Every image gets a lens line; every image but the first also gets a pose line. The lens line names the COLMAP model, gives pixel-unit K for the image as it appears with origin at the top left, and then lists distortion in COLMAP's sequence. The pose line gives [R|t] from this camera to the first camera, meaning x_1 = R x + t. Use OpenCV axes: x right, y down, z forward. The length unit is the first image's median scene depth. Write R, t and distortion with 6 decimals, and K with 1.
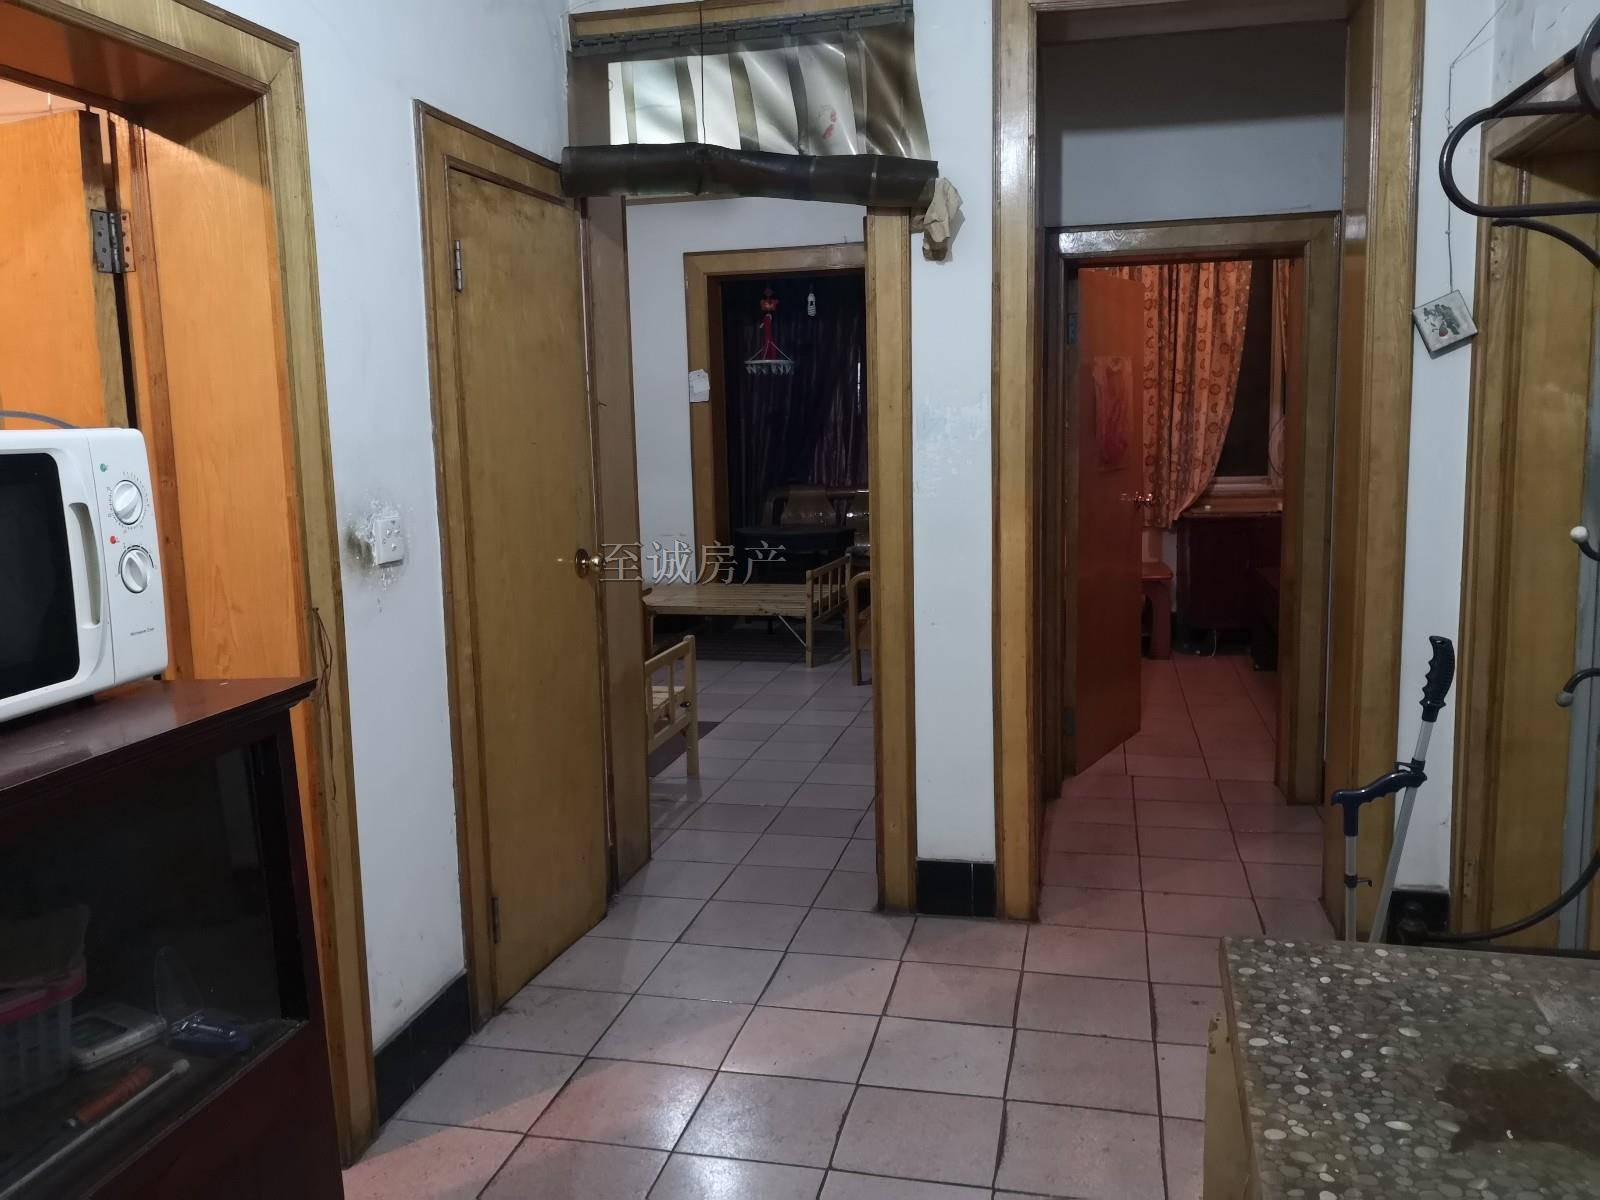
lens RADIAL K [[1273.6, 0, 792.9], [0, 1273.6, 596.5], [0, 0, 1]] dist [0.108242, -0.174097]
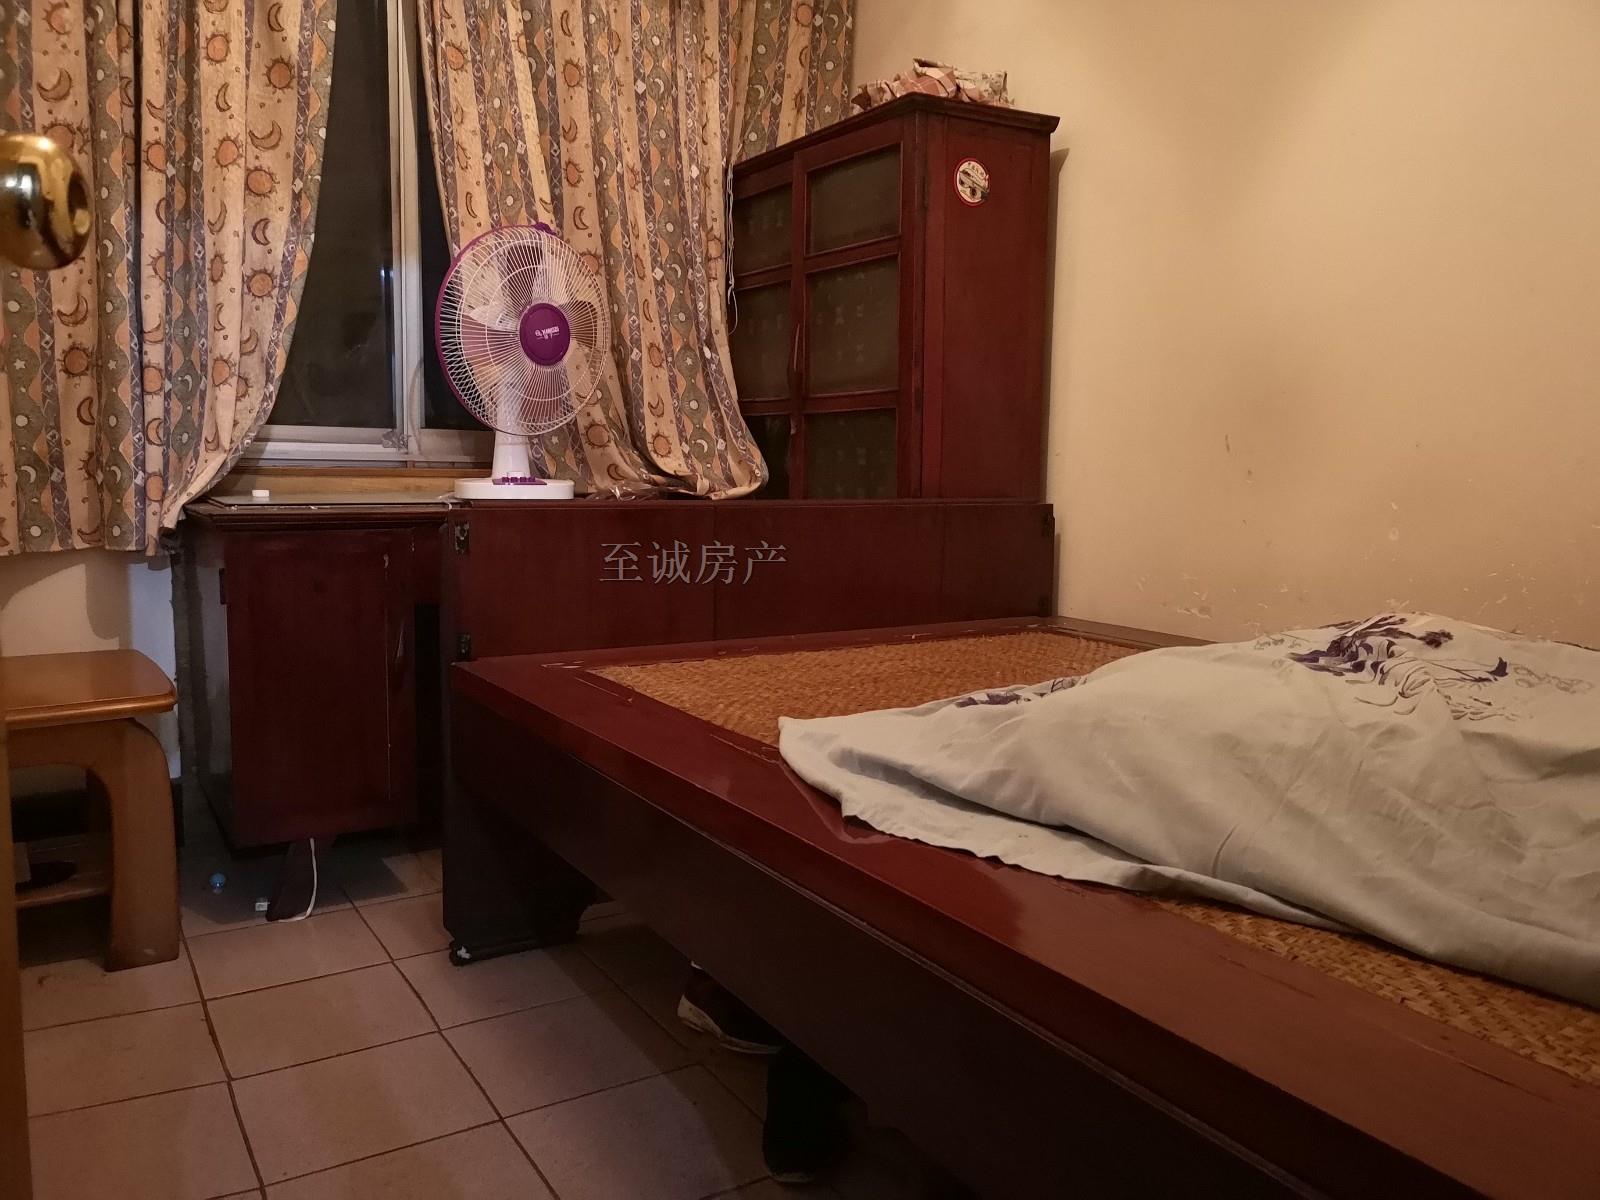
lens RADIAL K [[1204.2, 0, 800.0], [0, 1204.2, 600.0], [0, 0, 1]] dist [0.005094, 0.000622]
pose [[0.695776, -0.035421, 0.717385, 0.398346], [0.057463, 0.998327, -0.006440, -0.061989], [-0.715956, 0.045704, 0.696647, 1.425705]]
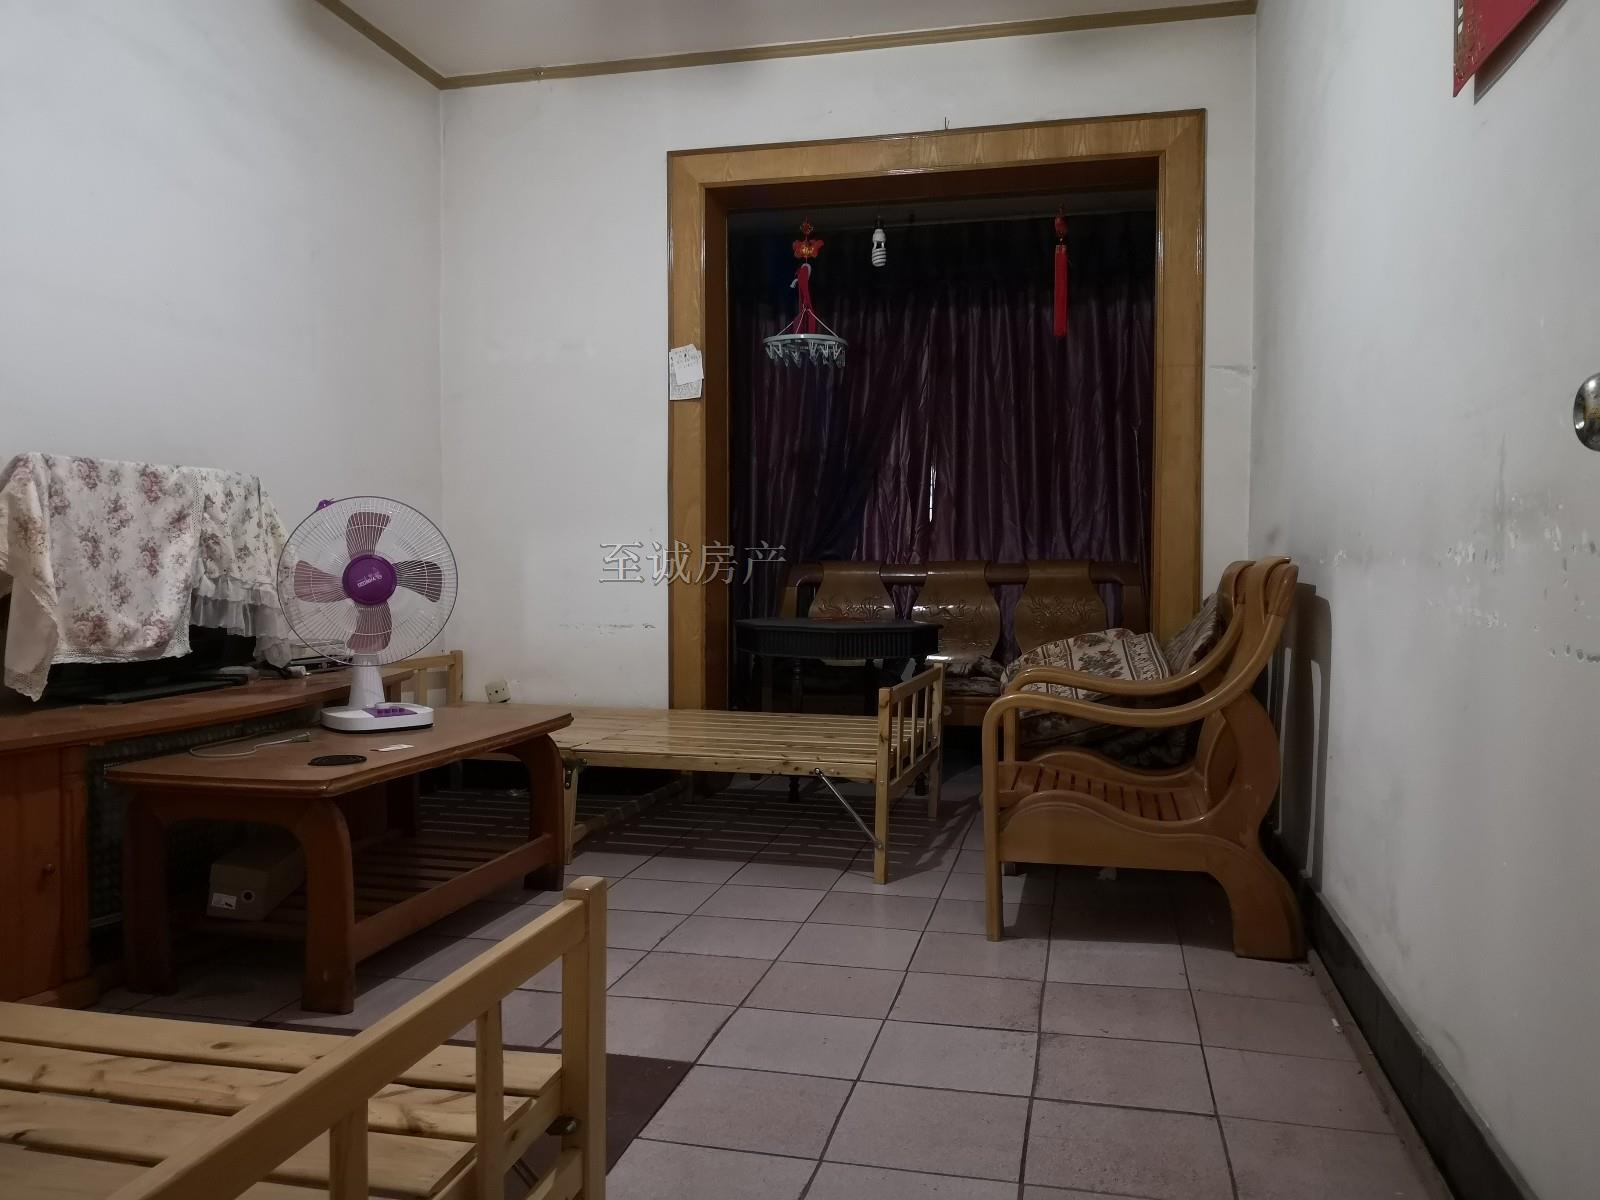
lens RADIAL K [[1273.6, 0, 792.9], [0, 1273.6, 596.5], [0, 0, 1]] dist [0.108242, -0.174097]
pose [[0.999608, 0.027871, 0.002657, -0.055227], [-0.027443, 0.994187, -0.104107, -0.006336], [-0.005543, 0.103993, 0.994563, 1.029694]]
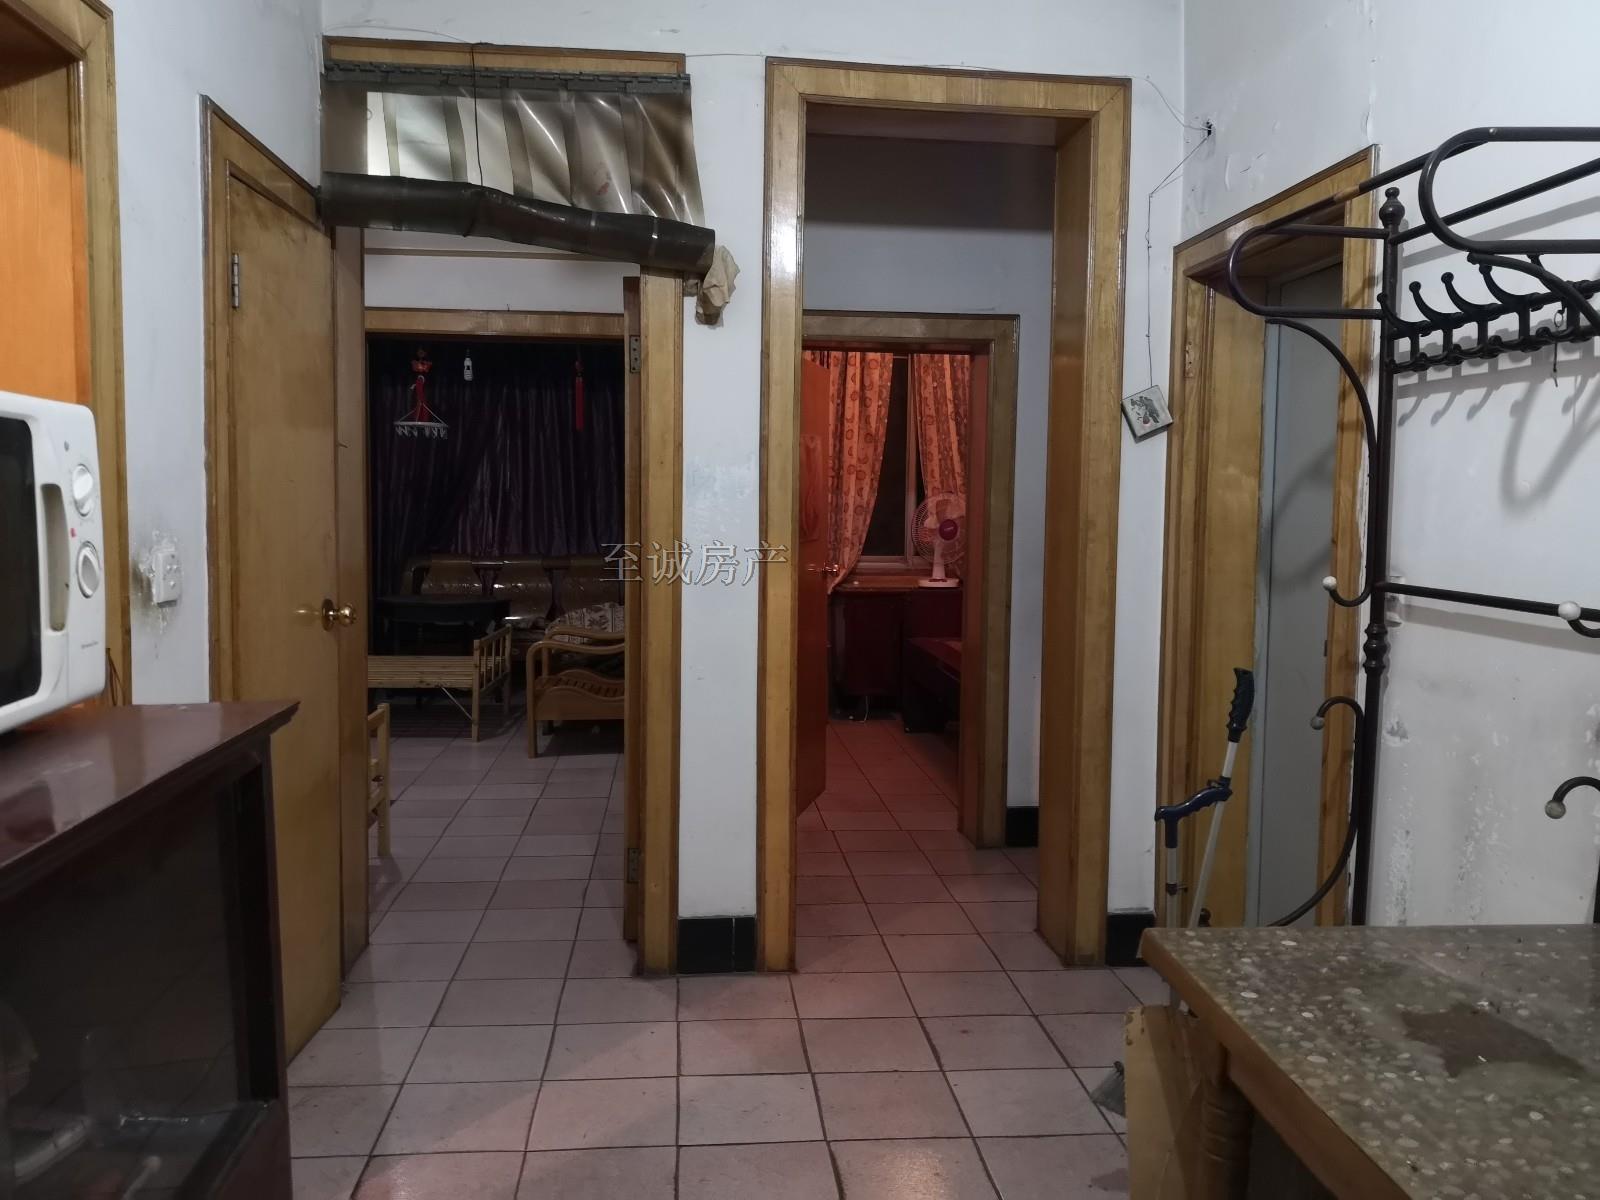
lens RADIAL K [[1273.6, 0, 792.9], [0, 1273.6, 596.5], [0, 0, 1]] dist [0.108242, -0.174097]
pose [[0.948363, 0.014571, 0.316854, -0.142602], [0.006284, 0.997885, -0.064698, 0.022727], [-0.317126, 0.063348, 0.946265, 0.019855]]
